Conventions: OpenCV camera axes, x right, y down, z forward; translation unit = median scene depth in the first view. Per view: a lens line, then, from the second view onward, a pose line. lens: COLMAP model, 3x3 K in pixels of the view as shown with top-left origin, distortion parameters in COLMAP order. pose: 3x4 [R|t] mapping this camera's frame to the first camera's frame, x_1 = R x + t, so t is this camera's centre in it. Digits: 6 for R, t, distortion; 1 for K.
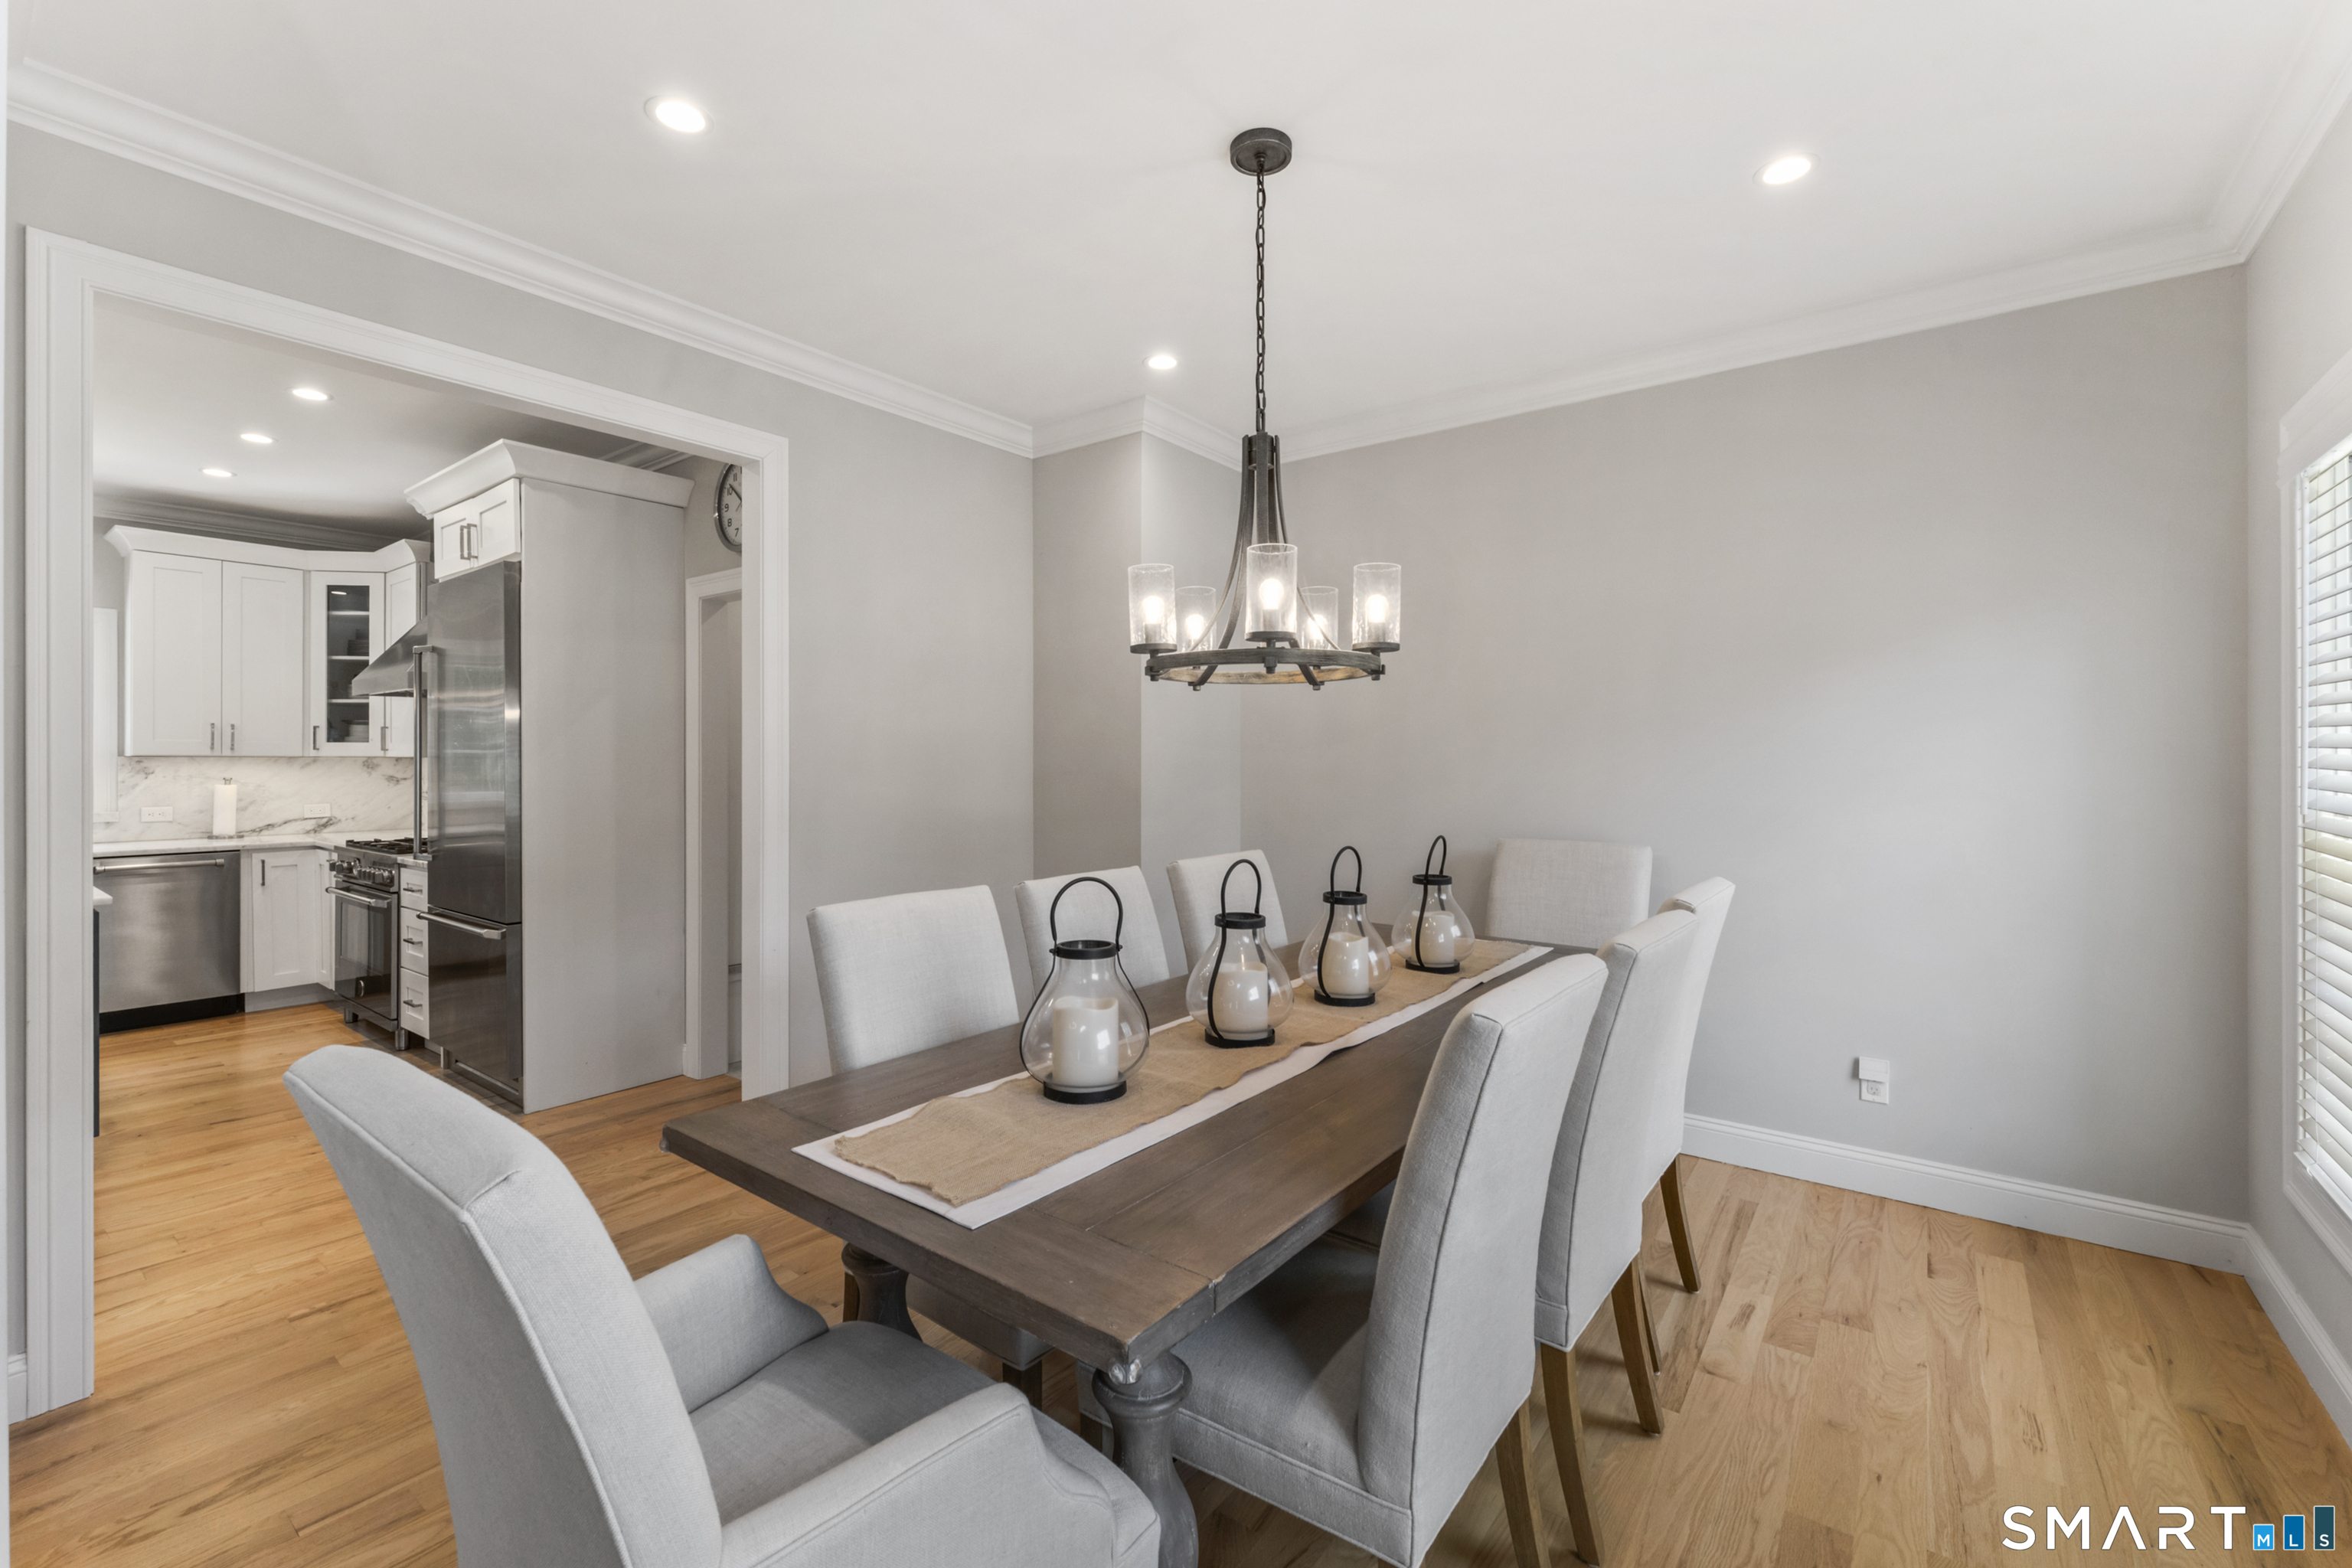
lens RADIAL K [[990.1, 0, 1170.9], [0, 990.1, 760.1], [0, 0, 1]] dist [-0.001840, 0.000045]
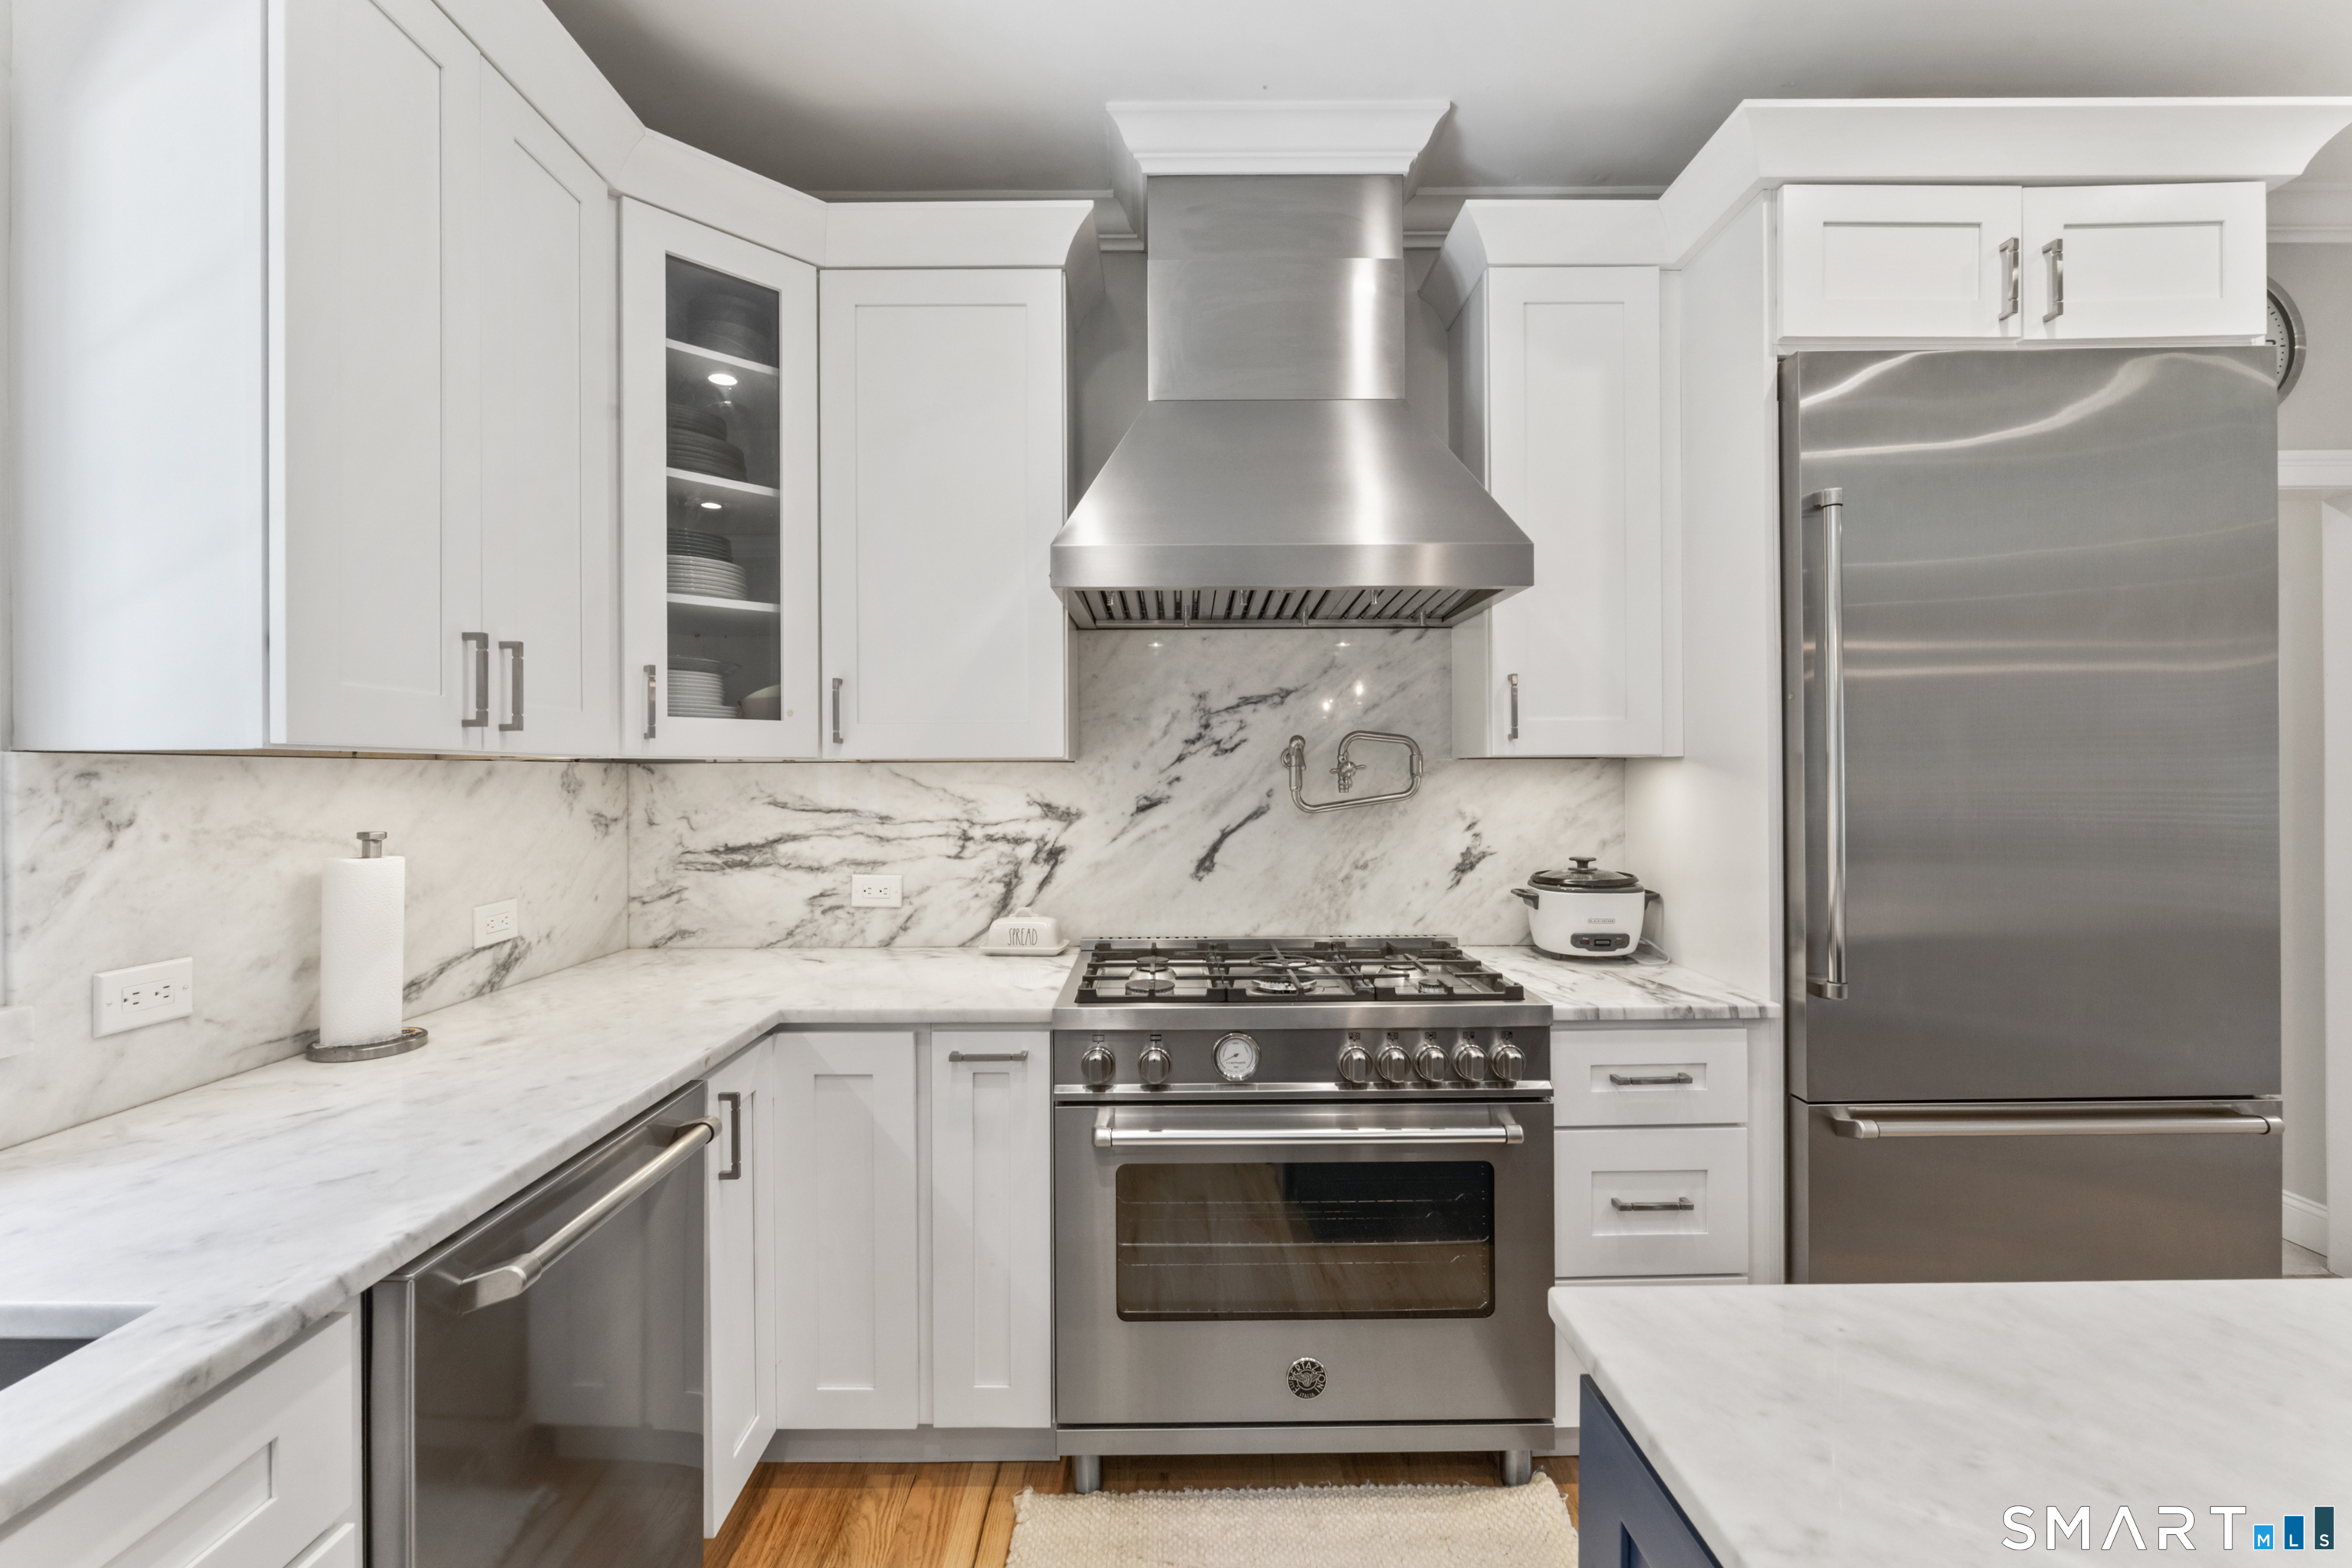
lens RADIAL K [[1000.2, 0, 1177.9], [0, 1000.2, 772.4], [0, 0, 1]] dist [-0.001509, -0.000210]
pose [[0.789165, -0.006253, 0.614149, -0.938671], [0.007372, 0.999973, 0.000709, 0.002328], [-0.614137, 0.003968, 0.789190, 0.629077]]
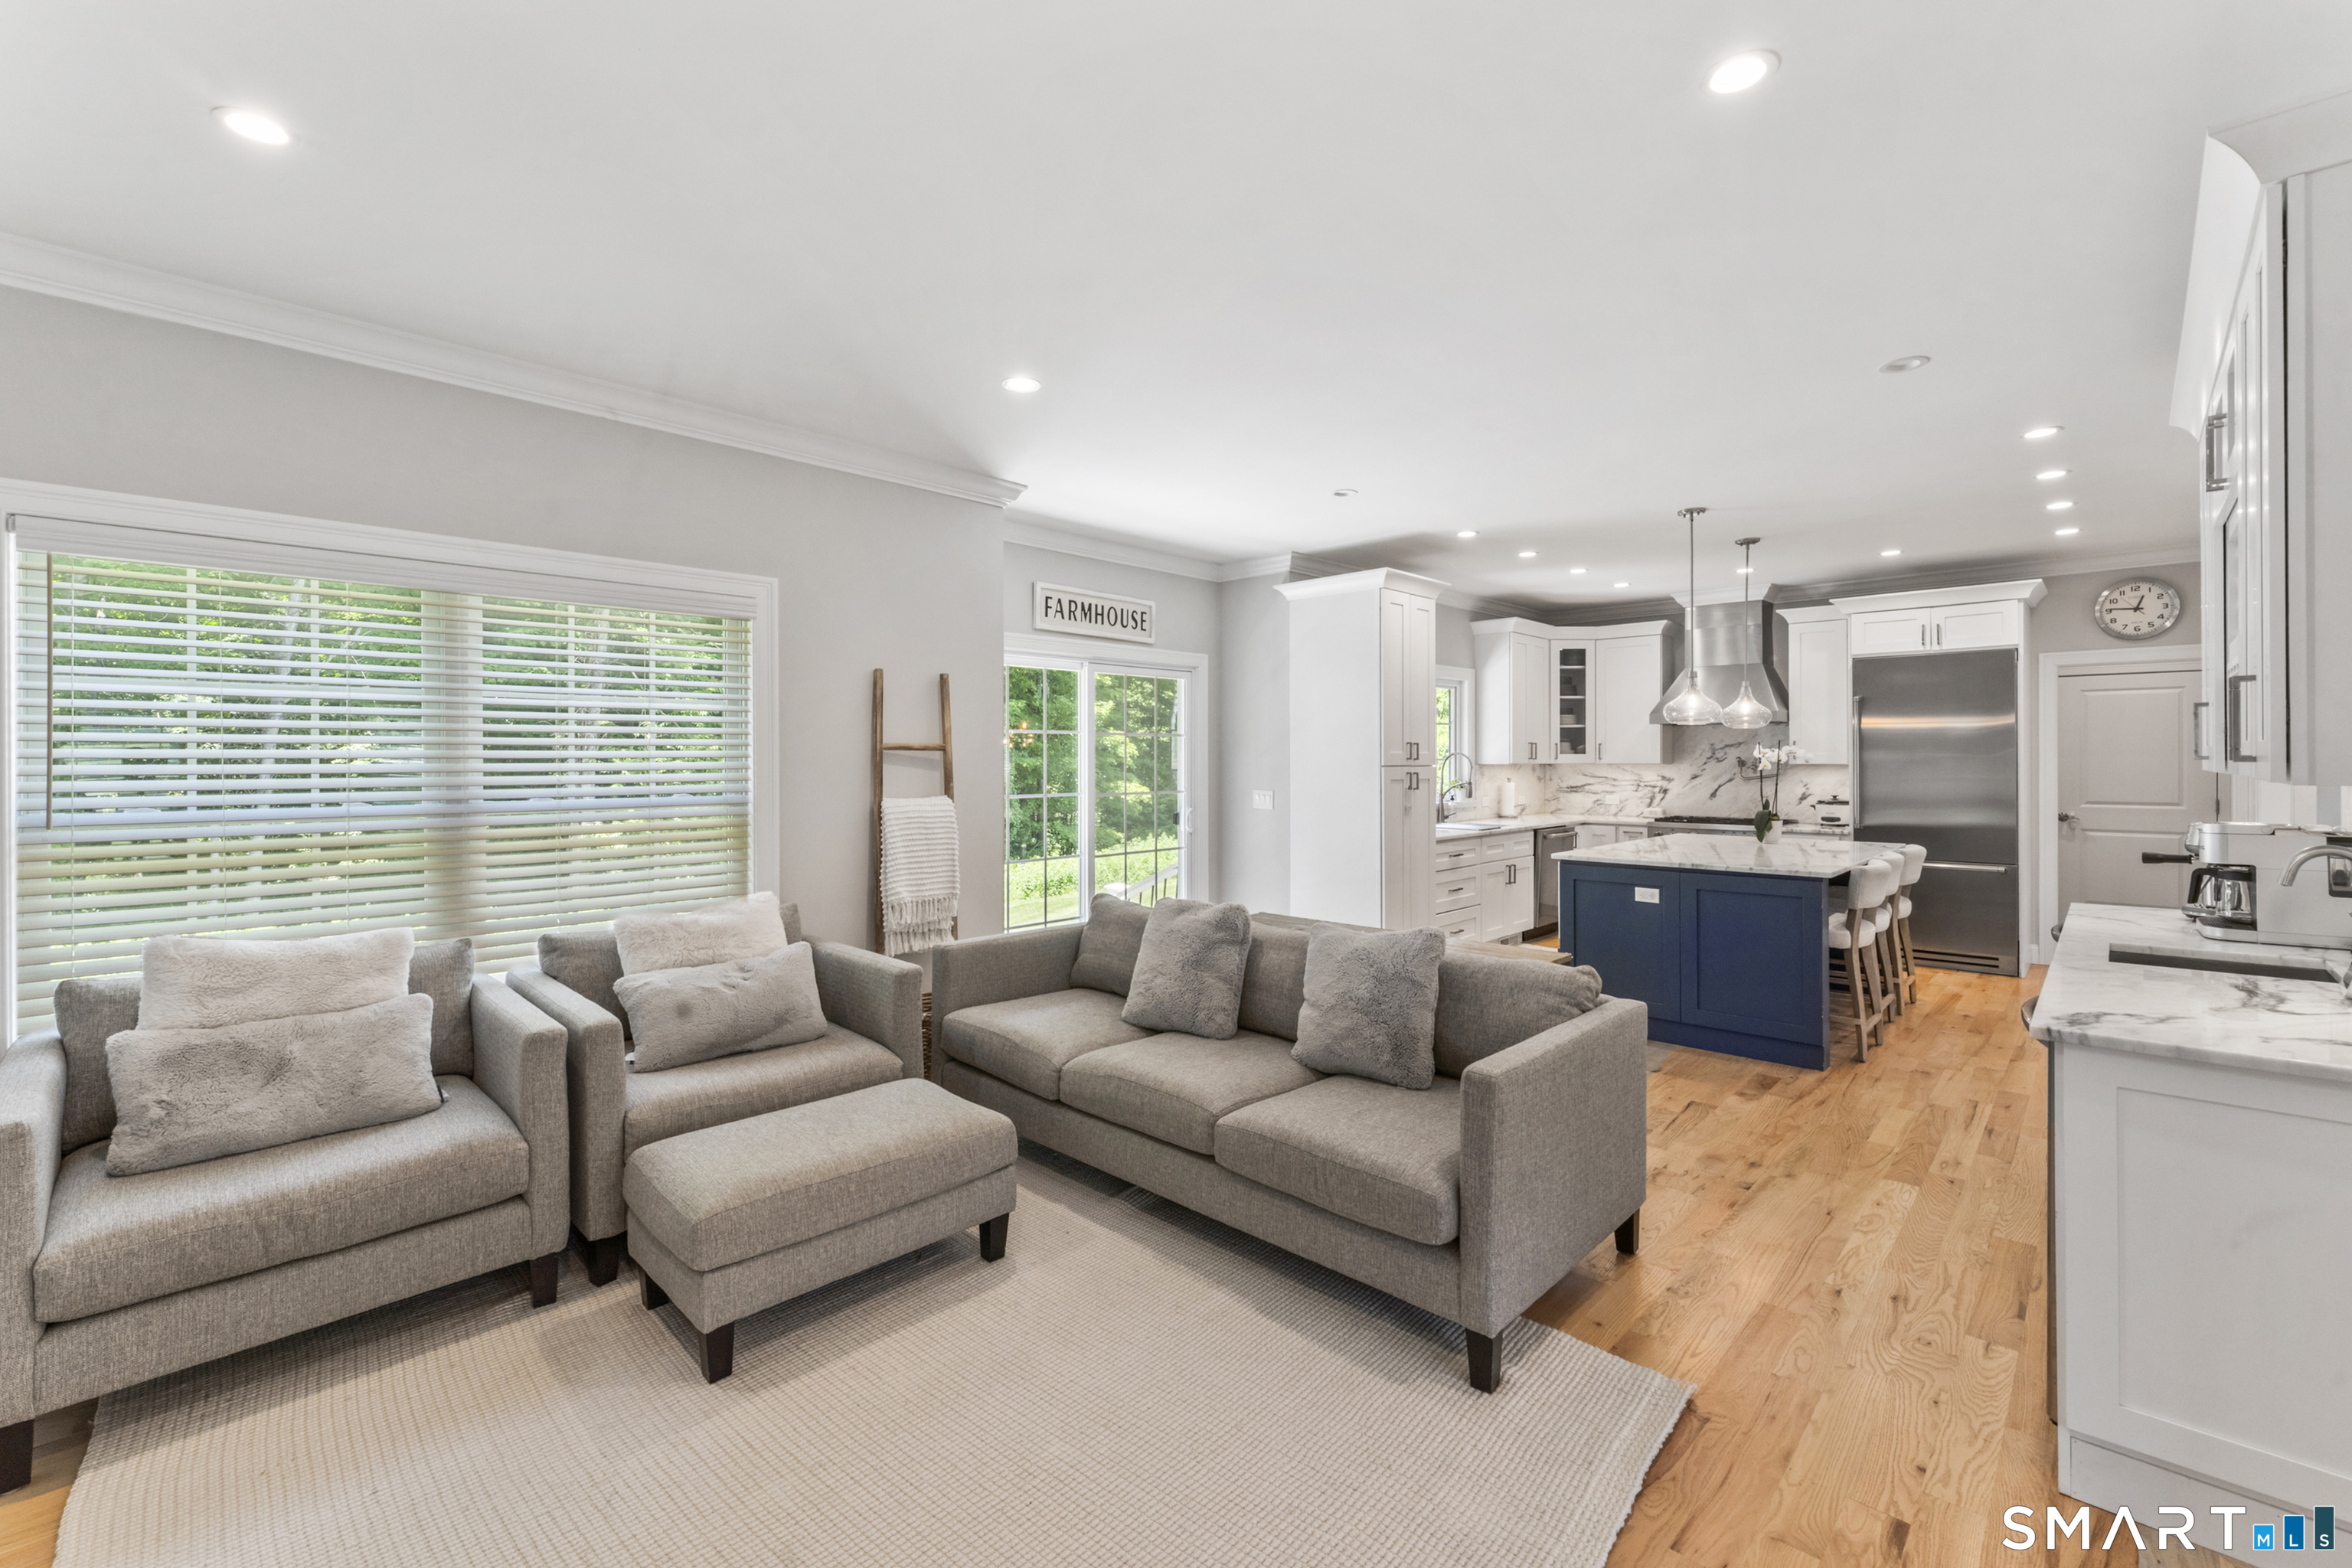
lens RADIAL K [[990.1, 0, 1188.4], [0, 990.1, 766.7], [0, 0, 1]] dist [-0.001840, 0.000045]
pose [[0.994622, -0.005592, -0.103421, -1.273494], [0.006566, 0.999937, 0.009081, -0.016455], [0.103363, -0.009712, 0.994596, -0.551932]]
